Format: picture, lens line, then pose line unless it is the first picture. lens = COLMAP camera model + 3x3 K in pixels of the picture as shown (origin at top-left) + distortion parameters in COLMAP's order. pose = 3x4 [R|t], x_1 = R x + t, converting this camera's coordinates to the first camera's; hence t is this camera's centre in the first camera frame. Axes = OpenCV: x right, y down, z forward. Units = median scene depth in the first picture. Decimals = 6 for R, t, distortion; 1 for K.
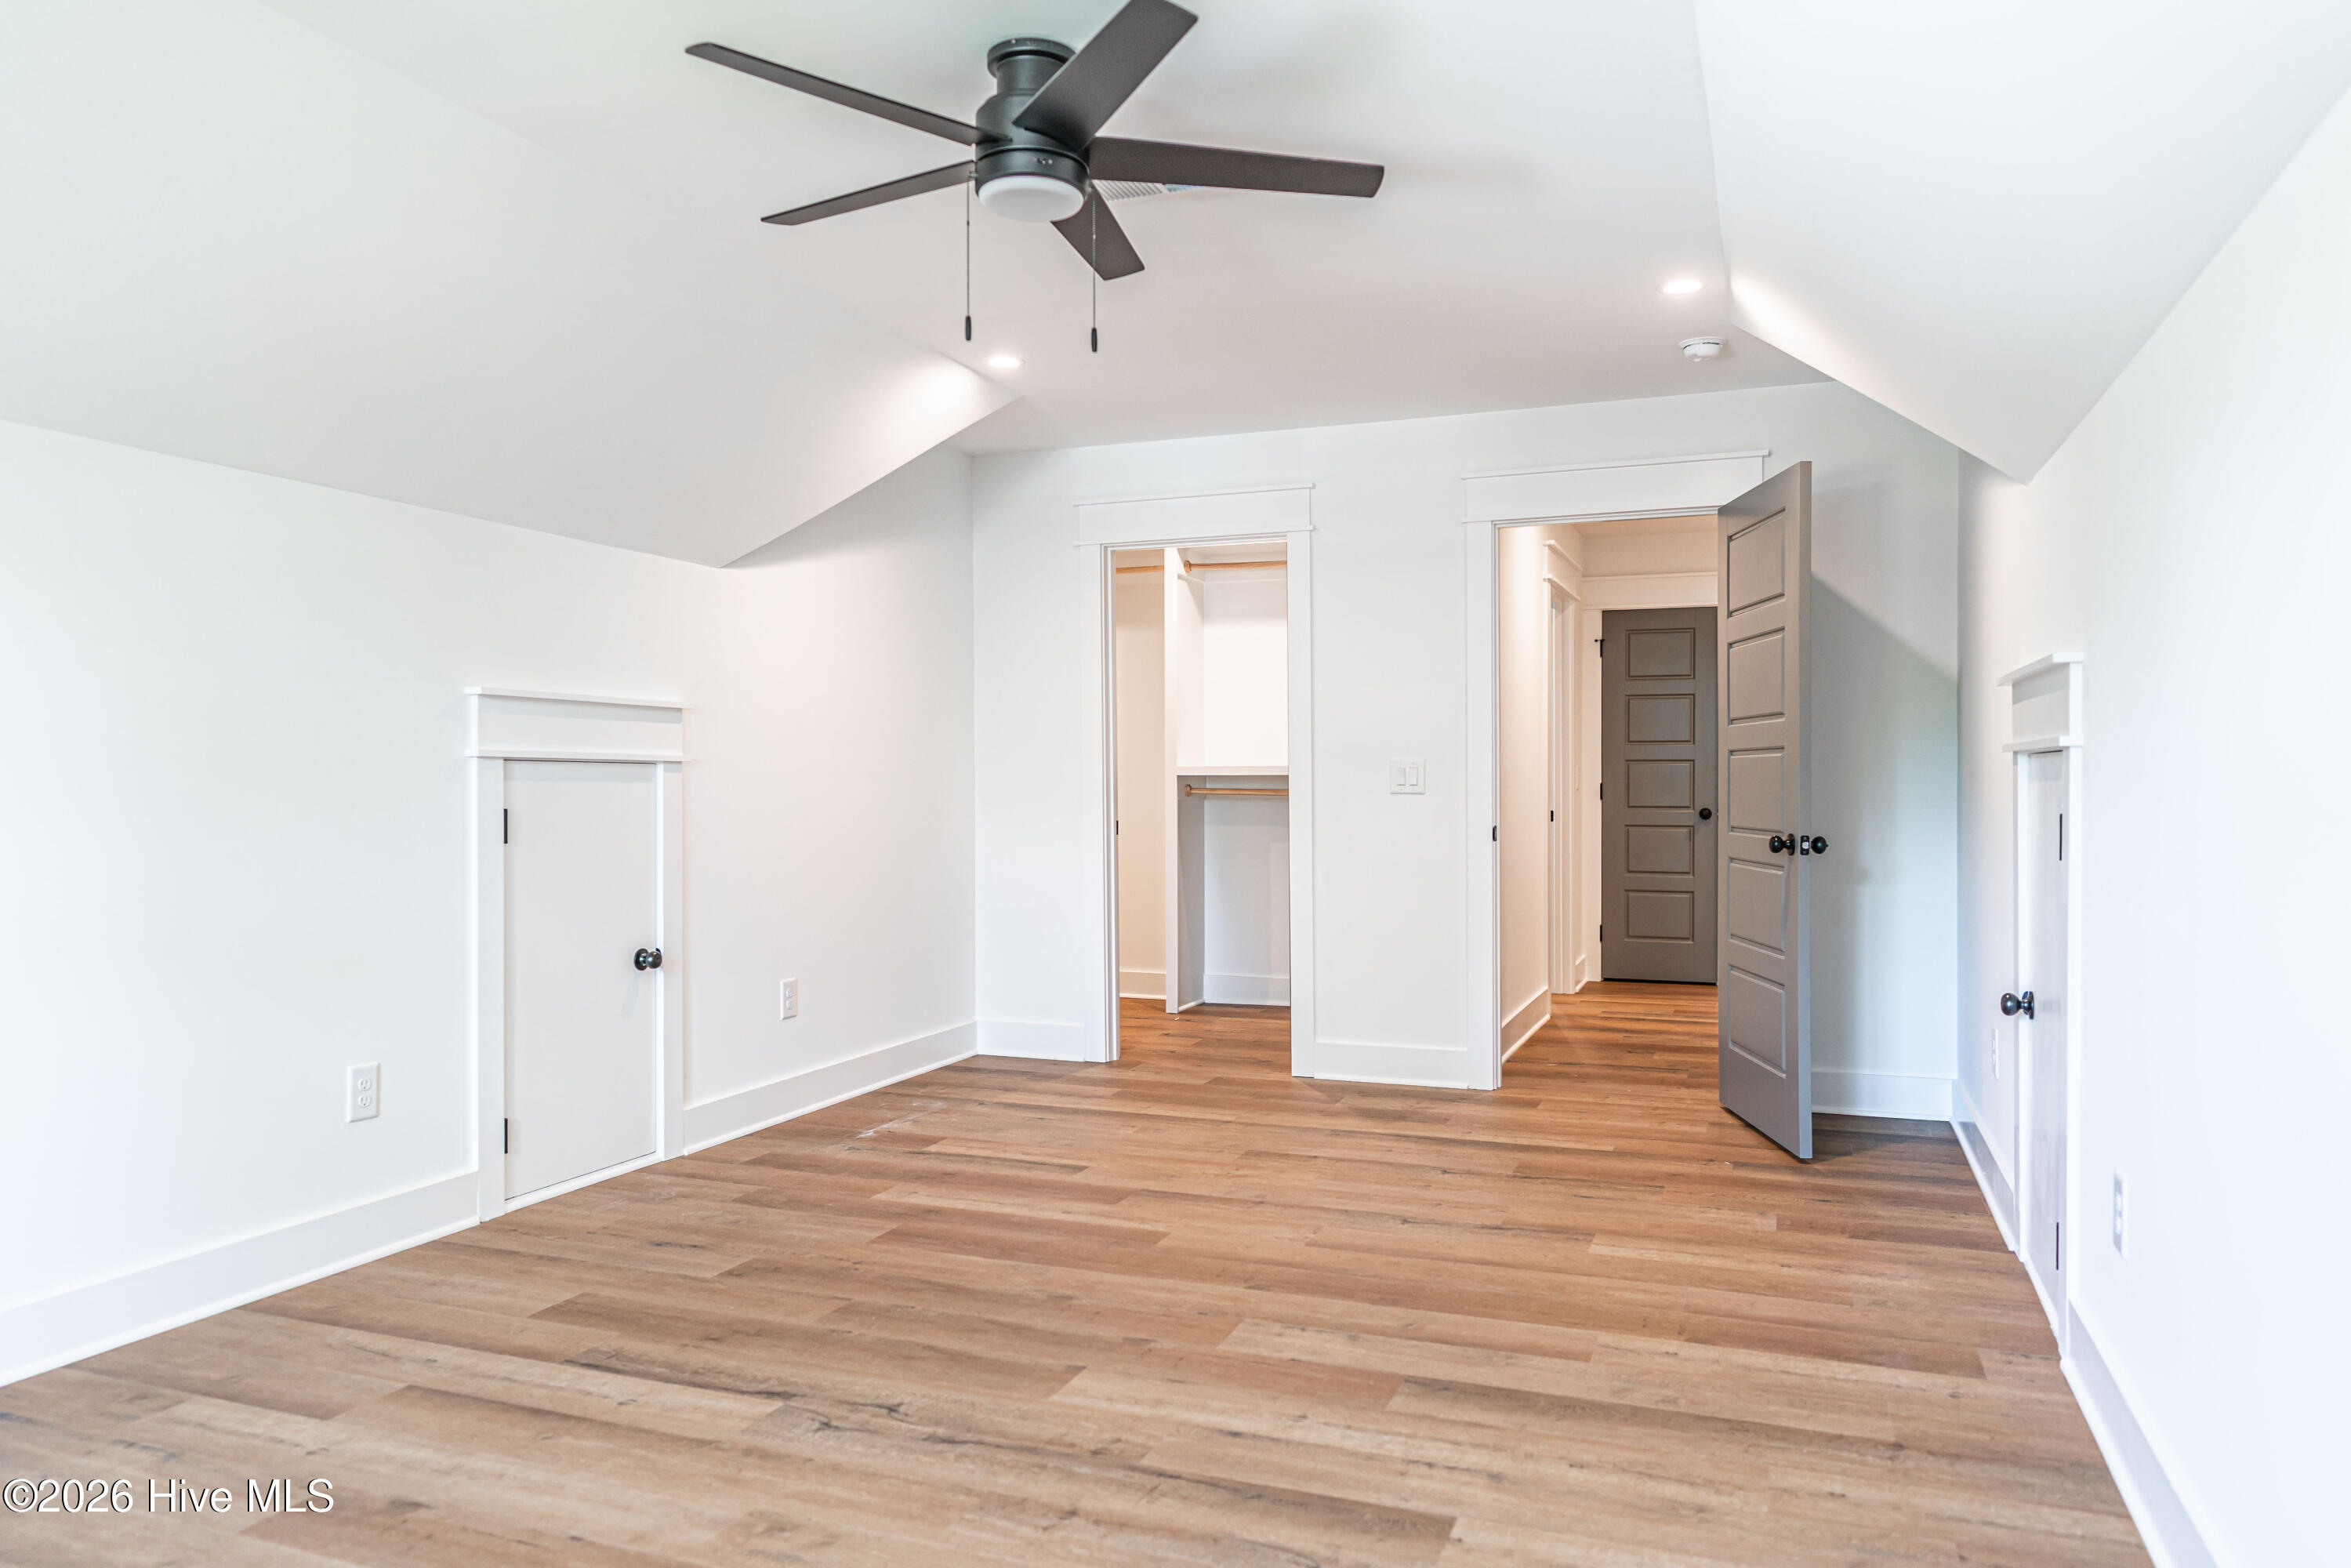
lens RADIAL K [[1566.1, 0, 1188.3], [0, 1566.1, 787.5], [0, 0, 1]] dist [-0.001583, 0.000790]
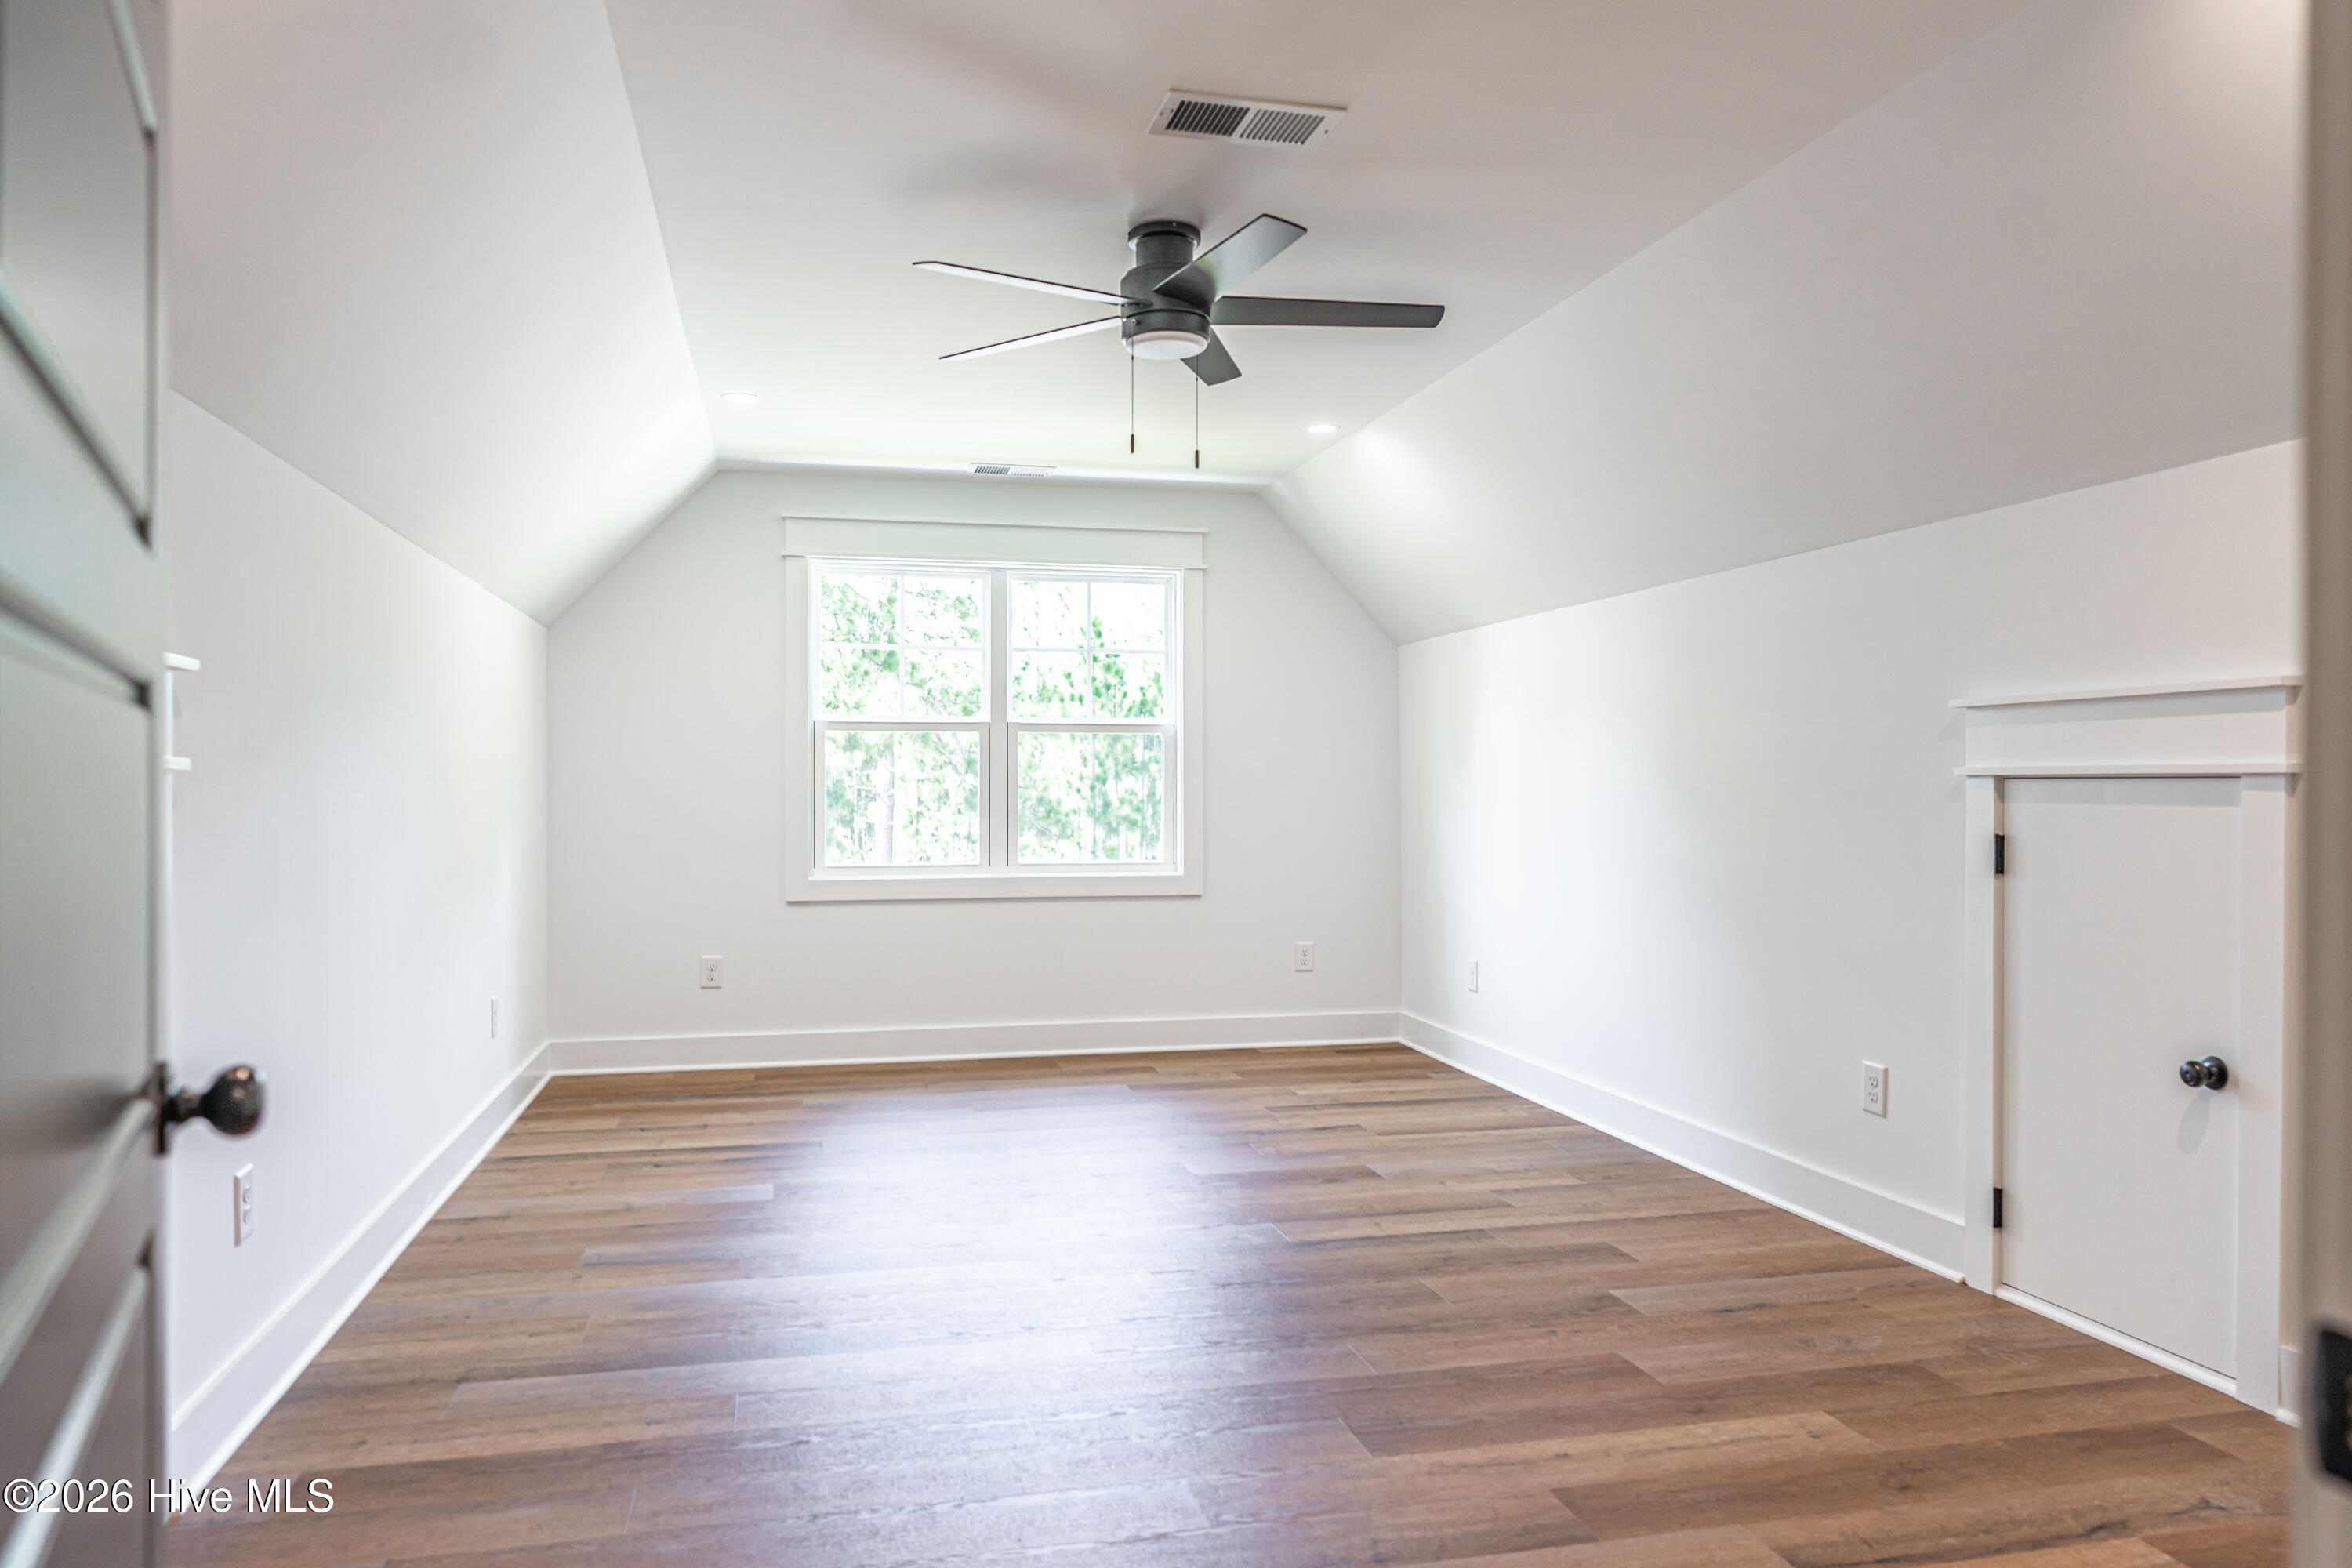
lens RADIAL K [[1566.7, 0, 1185.2], [0, 1566.7, 785.2], [0, 0, 1]] dist [-0.001583, 0.000790]
pose [[-0.818960, 0.001167, -0.573849, 0.481807], [-0.000263, 0.999997, 0.002408, -0.017306], [0.573850, 0.002123, -0.818957, 1.602302]]
